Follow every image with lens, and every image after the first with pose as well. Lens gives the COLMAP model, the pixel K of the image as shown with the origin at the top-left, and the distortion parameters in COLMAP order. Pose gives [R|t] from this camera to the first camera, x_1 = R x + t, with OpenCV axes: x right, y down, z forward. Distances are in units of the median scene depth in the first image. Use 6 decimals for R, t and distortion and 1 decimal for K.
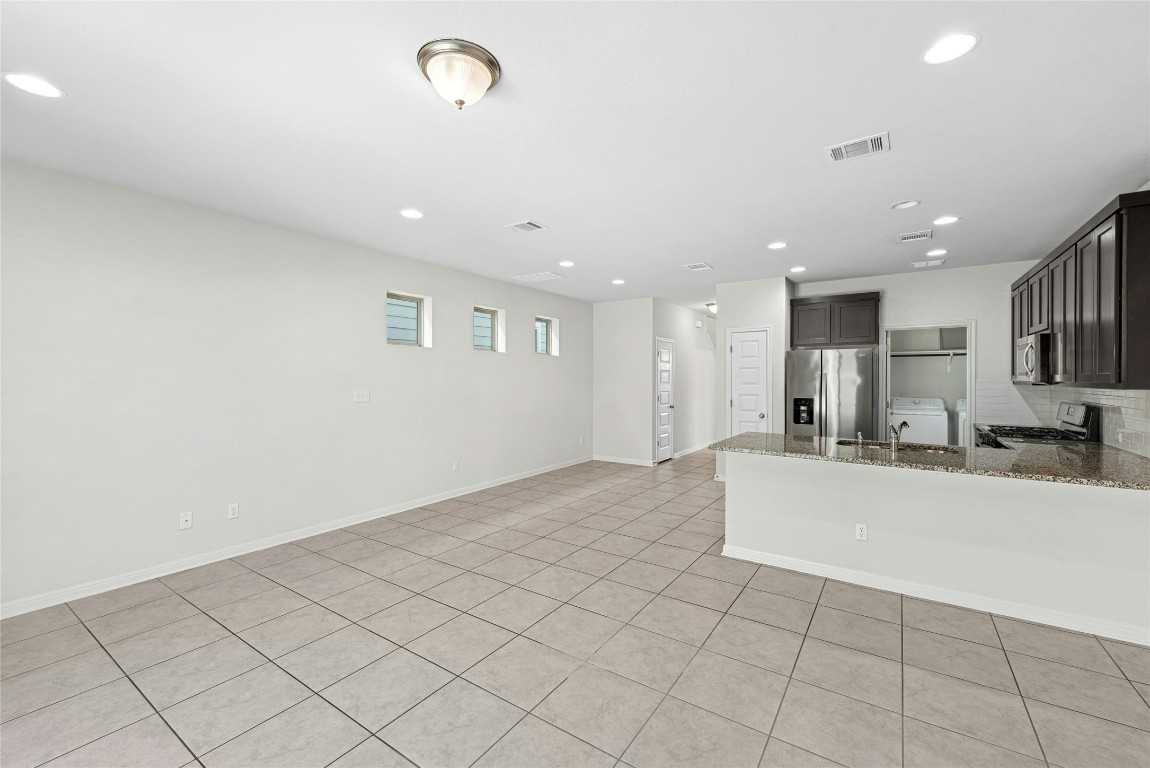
lens RADIAL K [[471.3, 0, 577.9], [0, 471.3, 379.2], [0, 0, 1]] dist [0.013503, -0.005714]
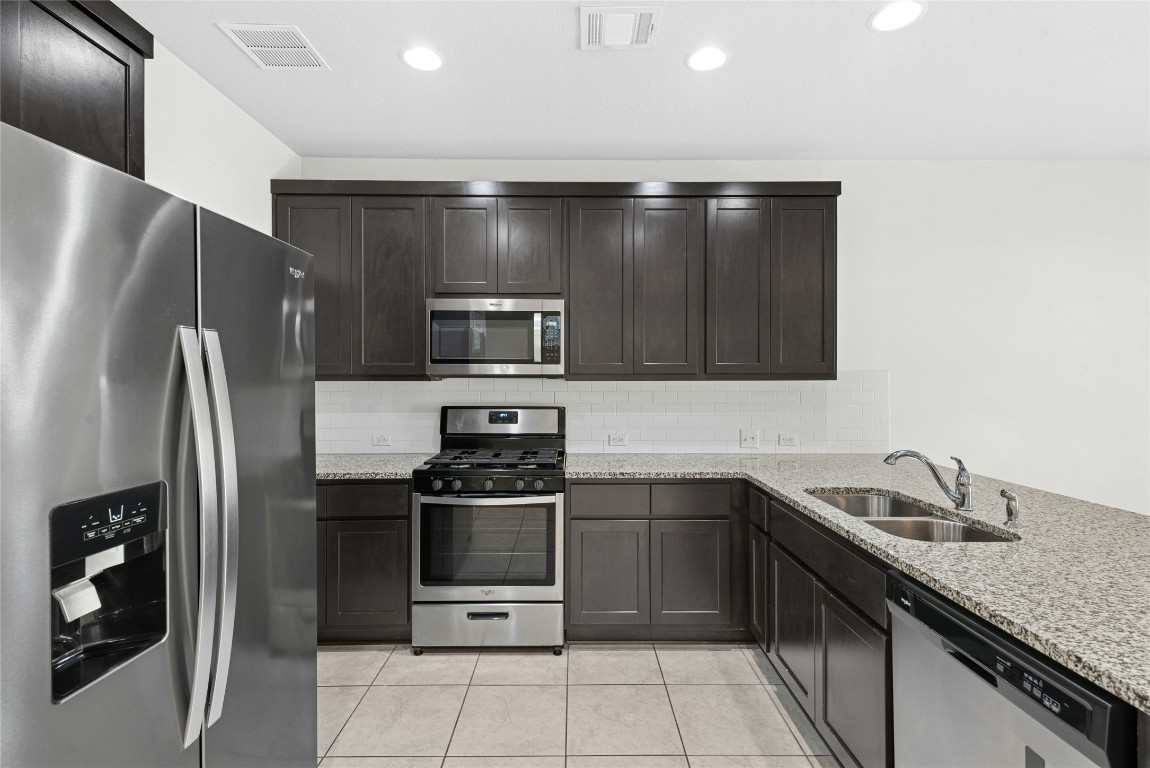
lens RADIAL K [[529.2, 0, 572.1], [0, 529.2, 374.3], [0, 0, 1]] dist [0.008703, -0.003737]
pose [[-0.558018, 0.000487, 0.829829, 0.314347], [0.003580, 0.999992, 0.001821, 0.004563], [-0.829821, 0.003987, -0.558015, 1.182759]]
